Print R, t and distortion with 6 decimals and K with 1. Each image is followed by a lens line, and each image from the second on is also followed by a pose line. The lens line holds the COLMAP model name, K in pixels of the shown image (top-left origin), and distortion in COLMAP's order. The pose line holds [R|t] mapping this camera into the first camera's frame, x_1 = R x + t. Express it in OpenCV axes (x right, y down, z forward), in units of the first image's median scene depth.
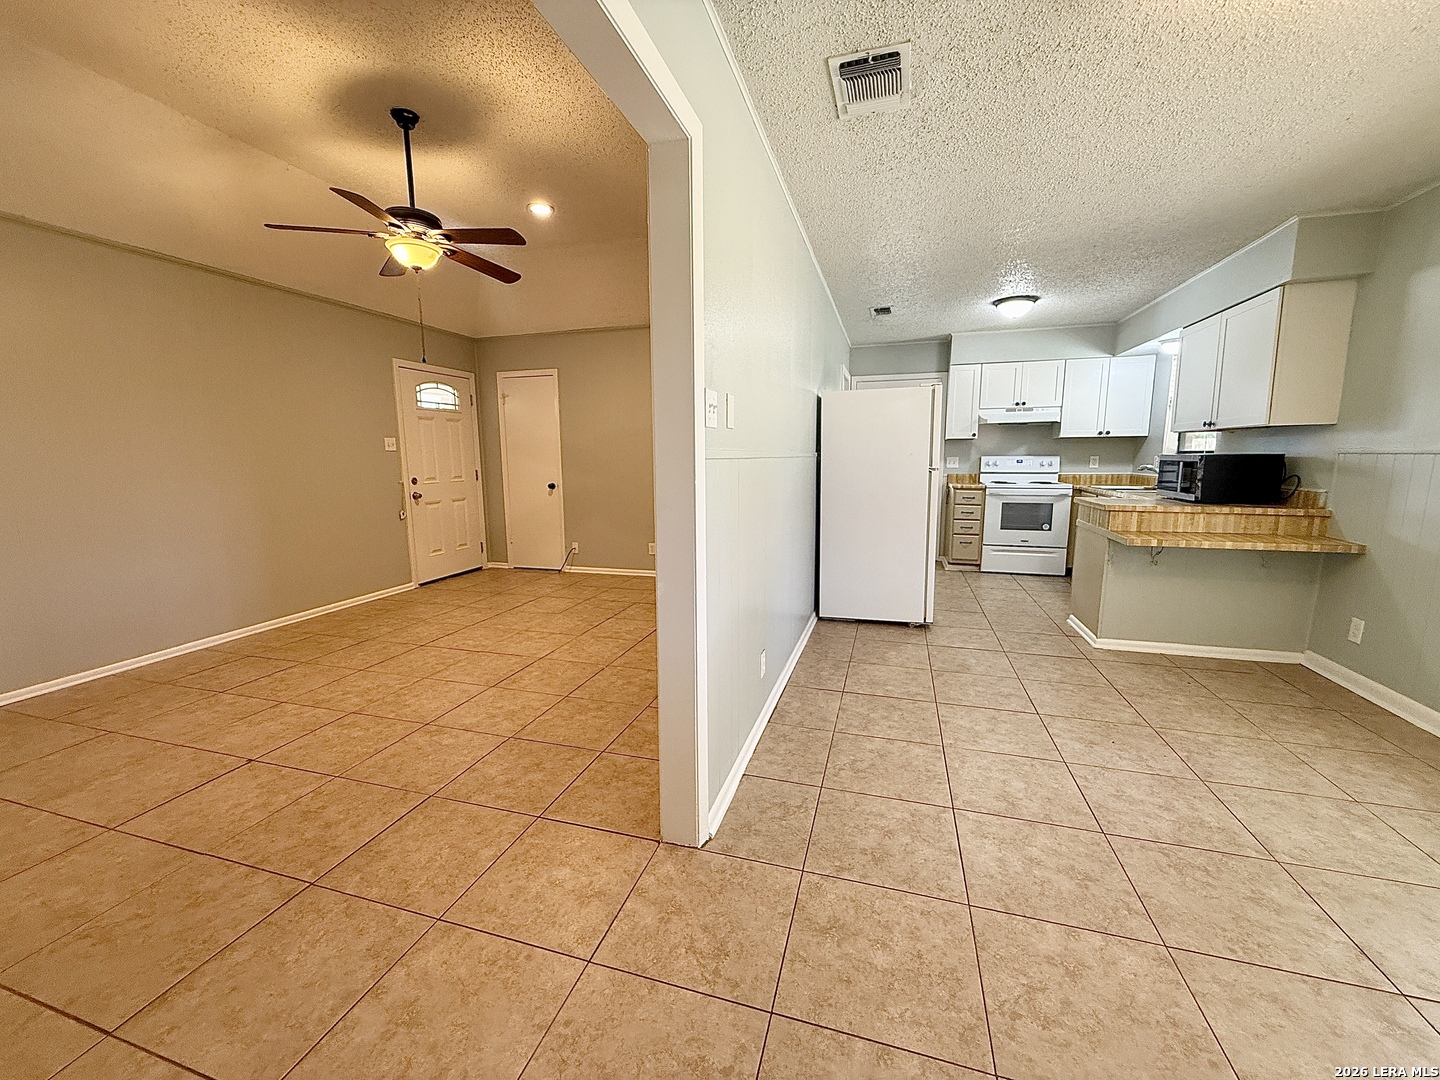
lens RADIAL K [[572.5, 0, 716.4], [0, 572.5, 540.3], [0, 0, 1]] dist [-0.000286, 0.000079]
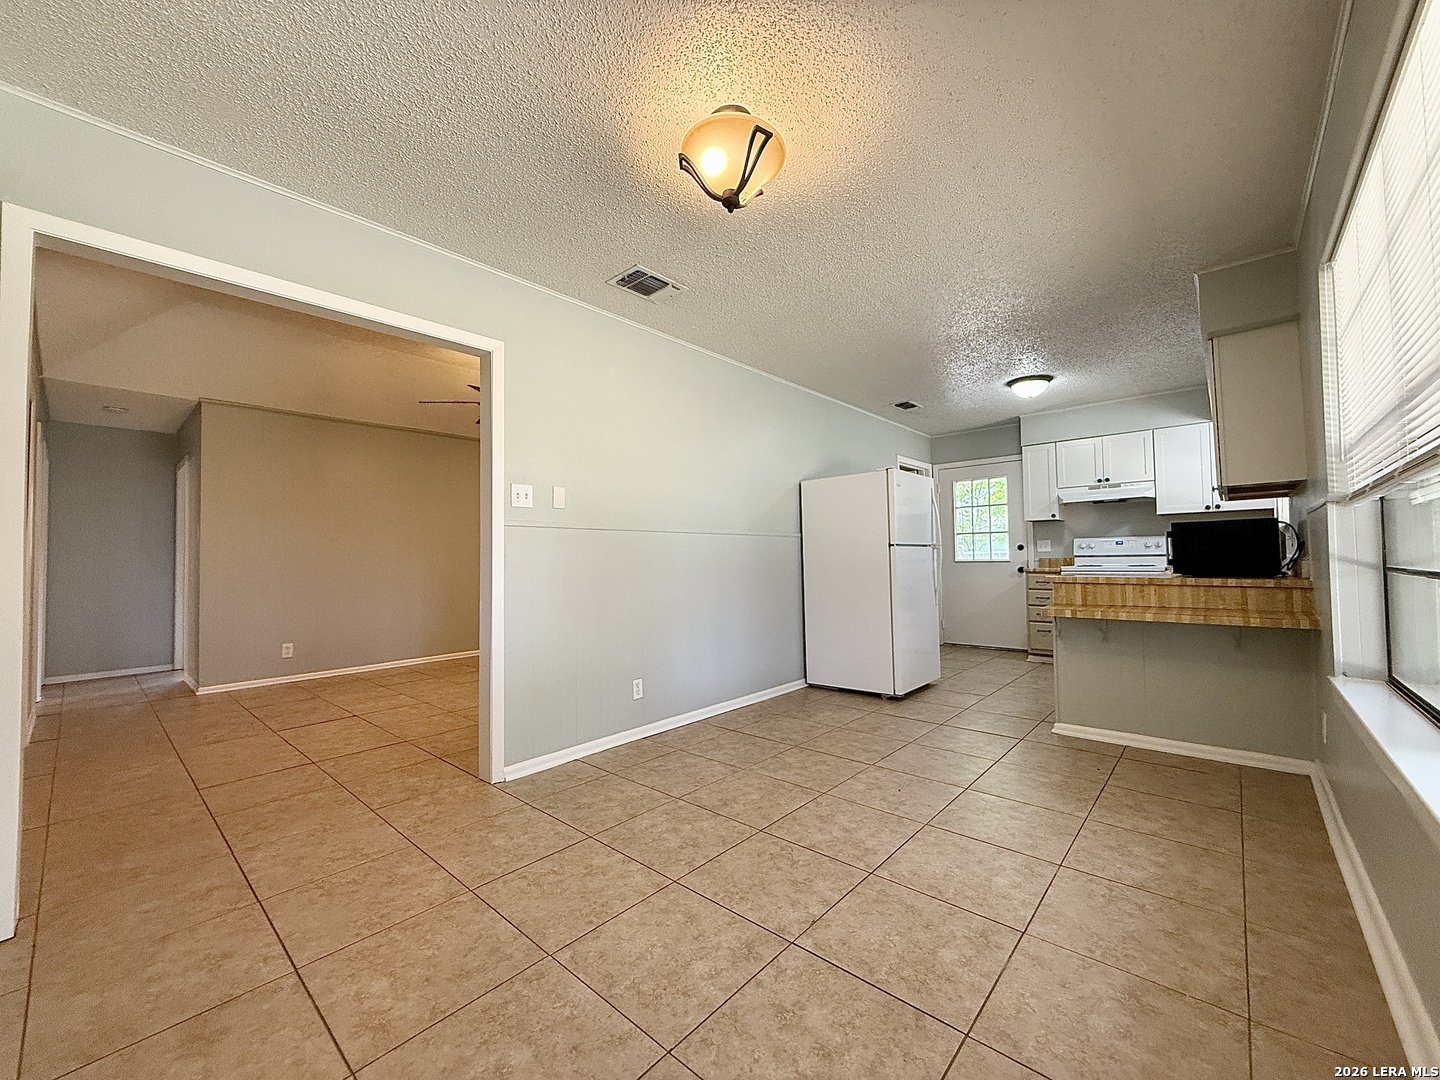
lens RADIAL K [[572.5, 0, 716.4], [0, 572.5, 540.3], [0, 0, 1]] dist [-0.000286, 0.000079]
pose [[0.908238, -0.020383, -0.417957, 0.529716], [-0.053239, 0.985067, -0.163731, 0.059374], [0.415053, 0.170958, 0.893591, -0.090536]]
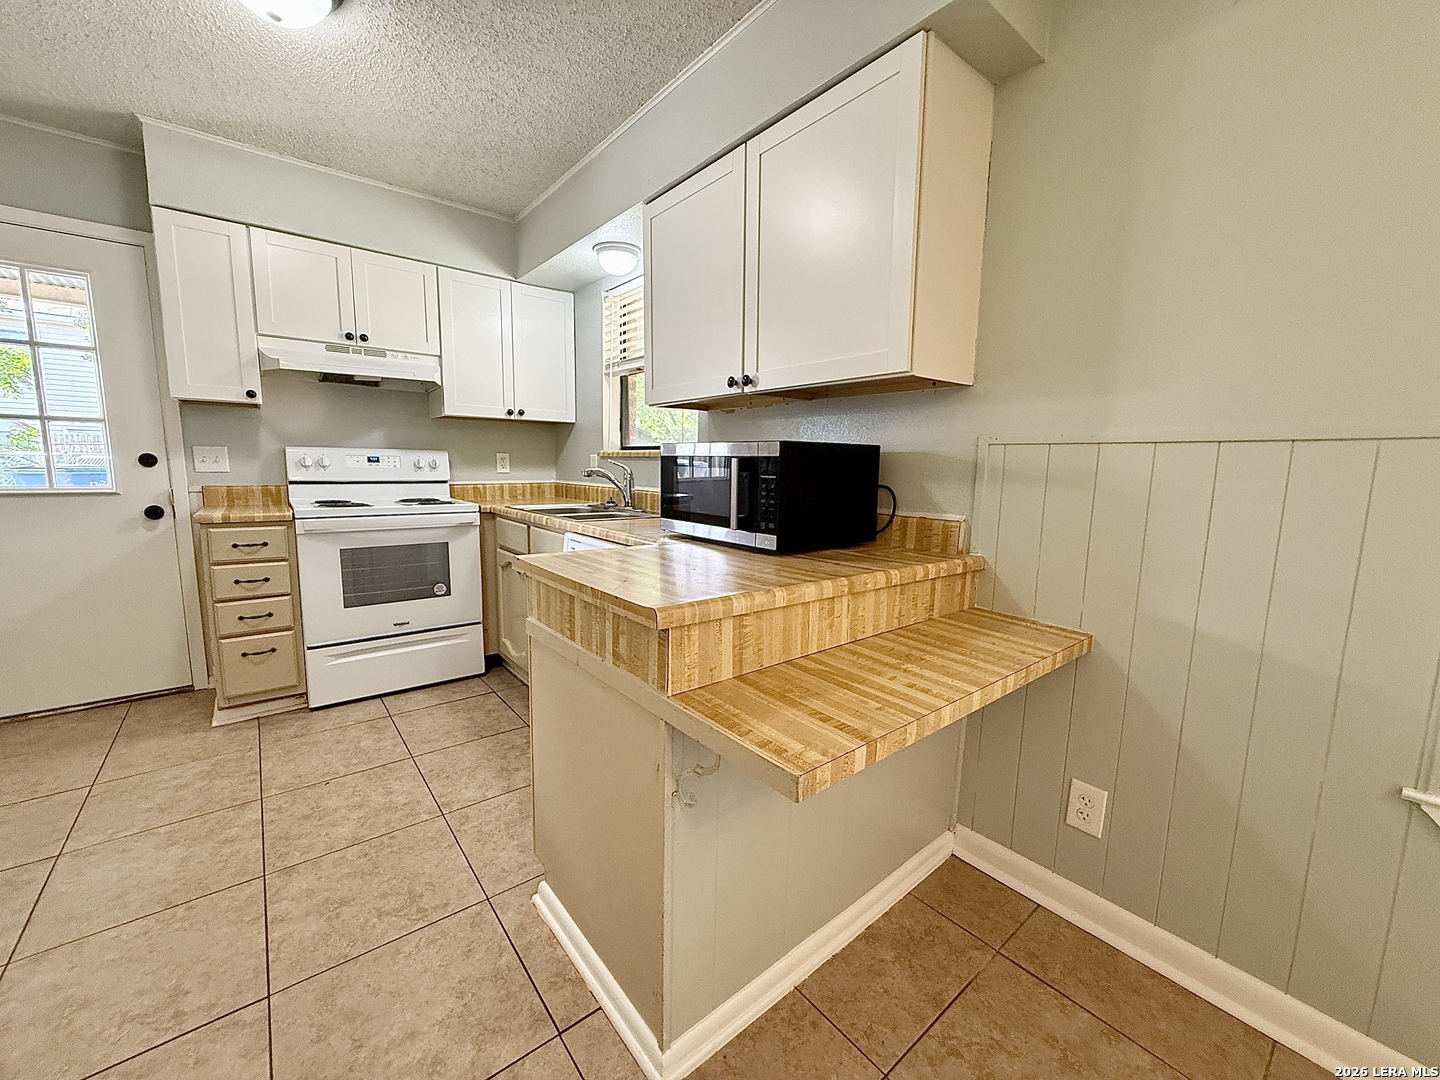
lens RADIAL K [[572.5, 0, 716.4], [0, 572.5, 540.3], [0, 0, 1]] dist [-0.000286, 0.000079]
pose [[0.554829, -0.093824, 0.826657, 0.437381], [0.101972, 0.993798, 0.044353, -0.093621], [-0.825691, 0.059688, 0.560956, 0.753908]]
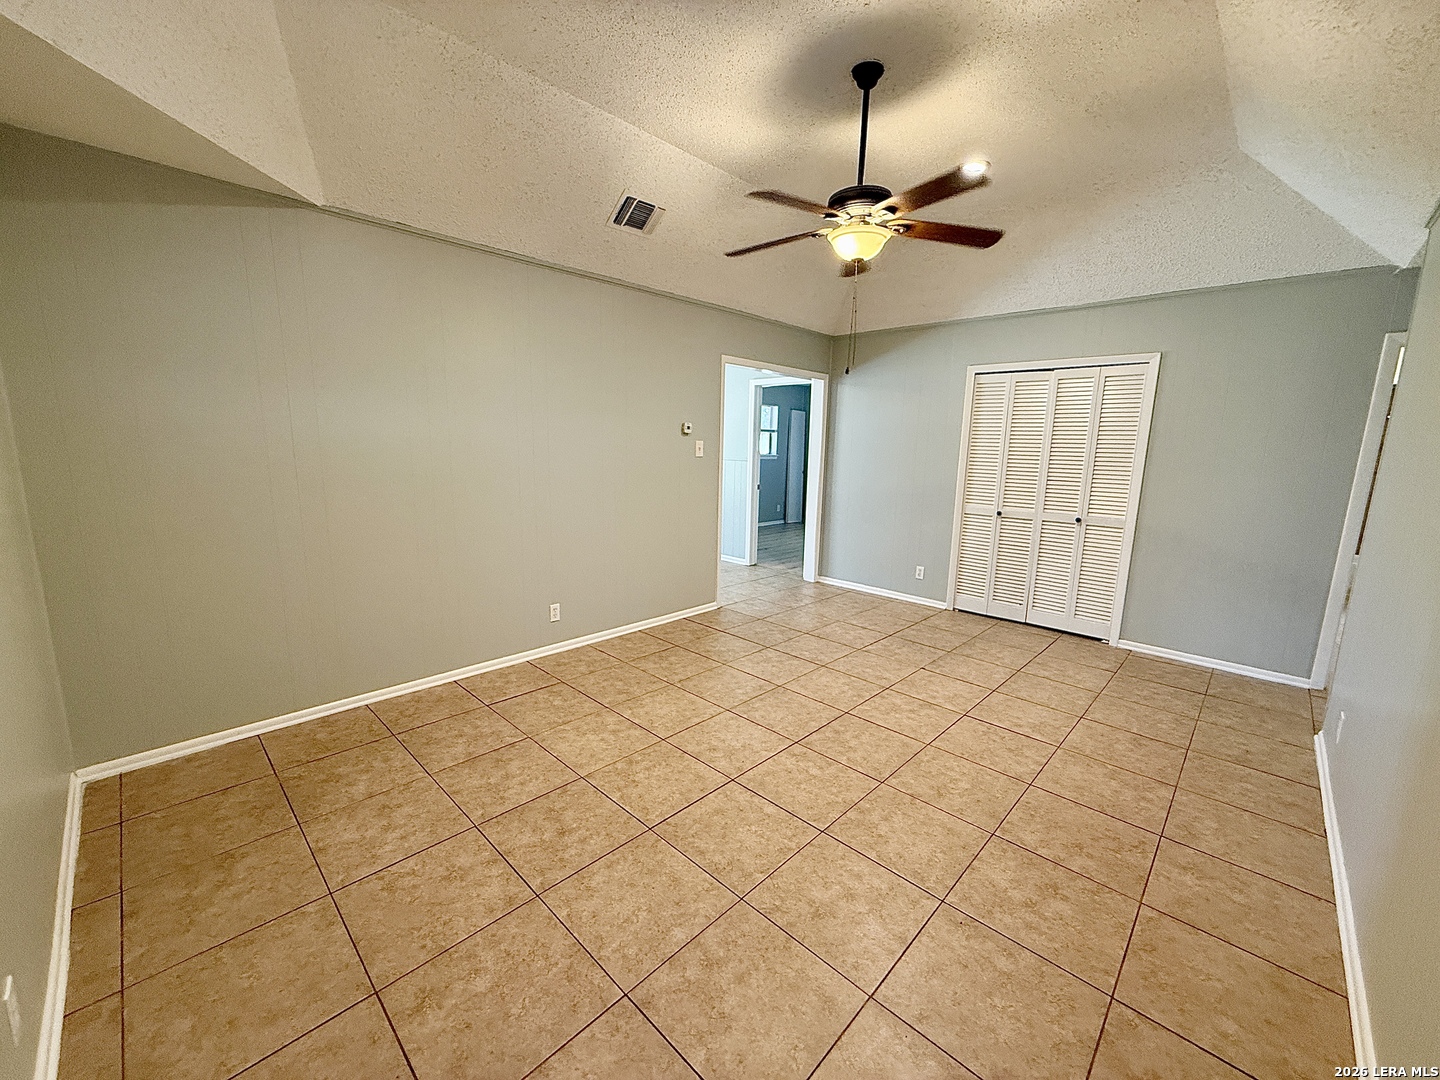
lens RADIAL K [[572.5, 0, 716.4], [0, 572.5, 540.3], [0, 0, 1]] dist [-0.000286, 0.000079]
pose [[-0.890246, -0.089597, 0.446580, -0.601693], [0.051751, 0.954215, 0.294610, -0.275810], [-0.452530, 0.285386, -0.844850, 1.531289]]
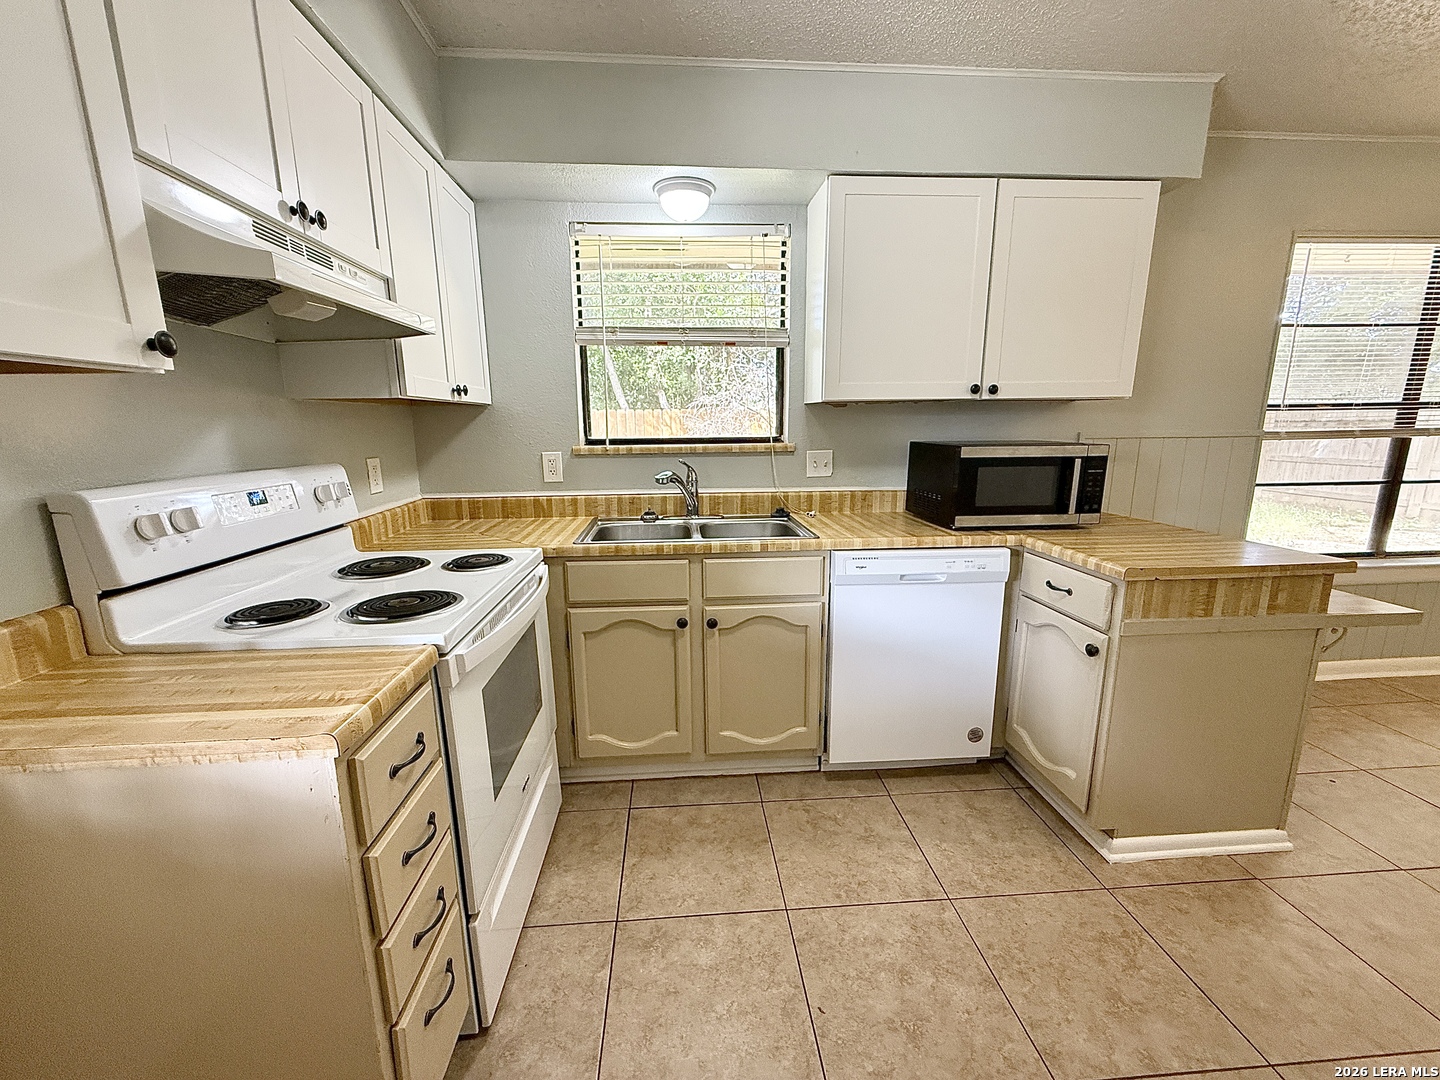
lens RADIAL K [[572.5, 0, 716.4], [0, 572.5, 540.3], [0, 0, 1]] dist [-0.000286, 0.000079]
pose [[-0.364048, -0.174323, 0.914921, 0.416836], [0.150951, 0.958298, 0.242651, -0.236791], [-0.919066, 0.226445, -0.322552, 1.453229]]
